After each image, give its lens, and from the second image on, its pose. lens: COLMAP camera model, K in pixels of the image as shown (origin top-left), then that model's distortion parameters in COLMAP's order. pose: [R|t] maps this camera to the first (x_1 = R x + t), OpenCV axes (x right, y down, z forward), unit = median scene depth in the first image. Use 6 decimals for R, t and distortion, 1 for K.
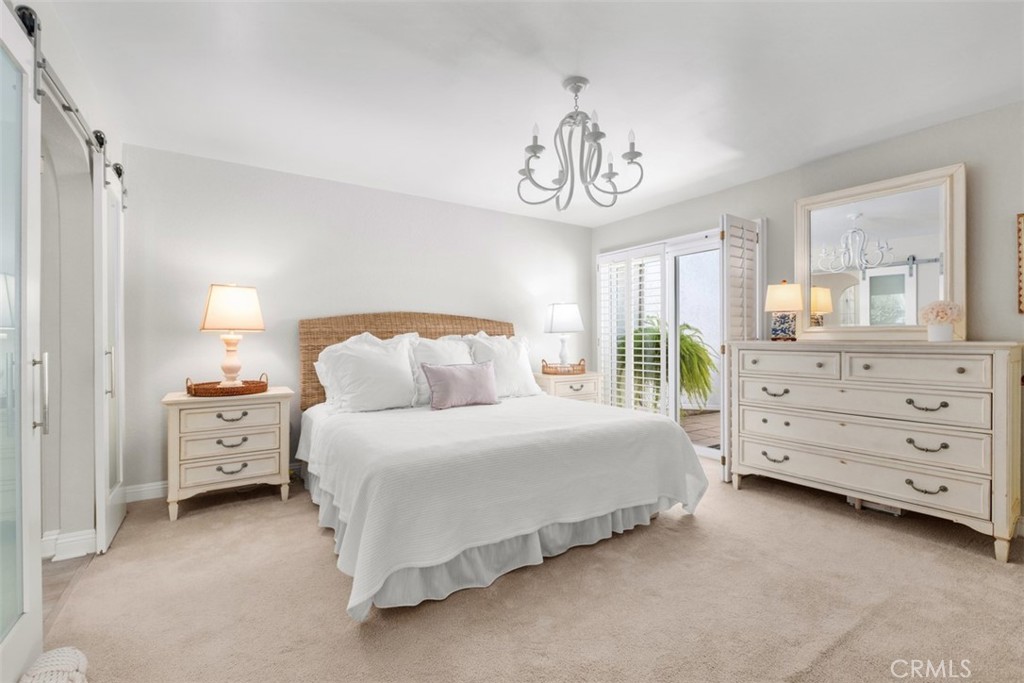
lens RADIAL K [[440.2, 0, 512.6], [0, 440.2, 339.8], [0, 0, 1]] dist [0.001003, -0.004860]
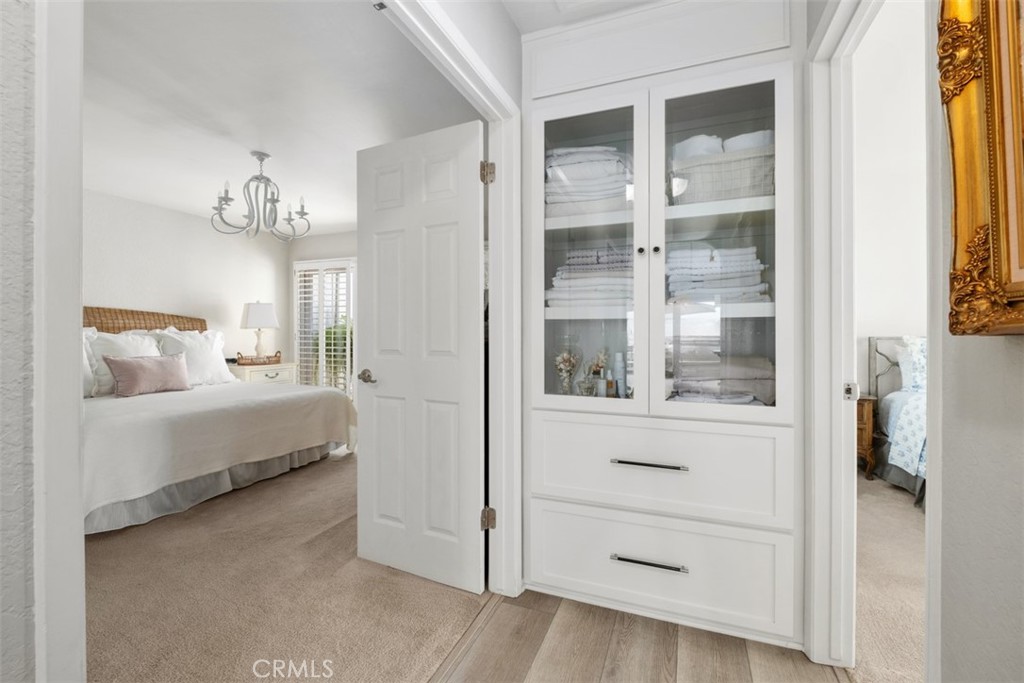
lens RADIAL K [[440.2, 0, 515.9], [0, 440.2, 333.8], [0, 0, 1]] dist [0.001003, -0.004860]
pose [[0.815332, 0.002128, 0.578990, -0.004917], [-0.000043, 0.999993, -0.003614, 0.003032], [-0.578994, 0.002922, 0.815327, -0.464544]]
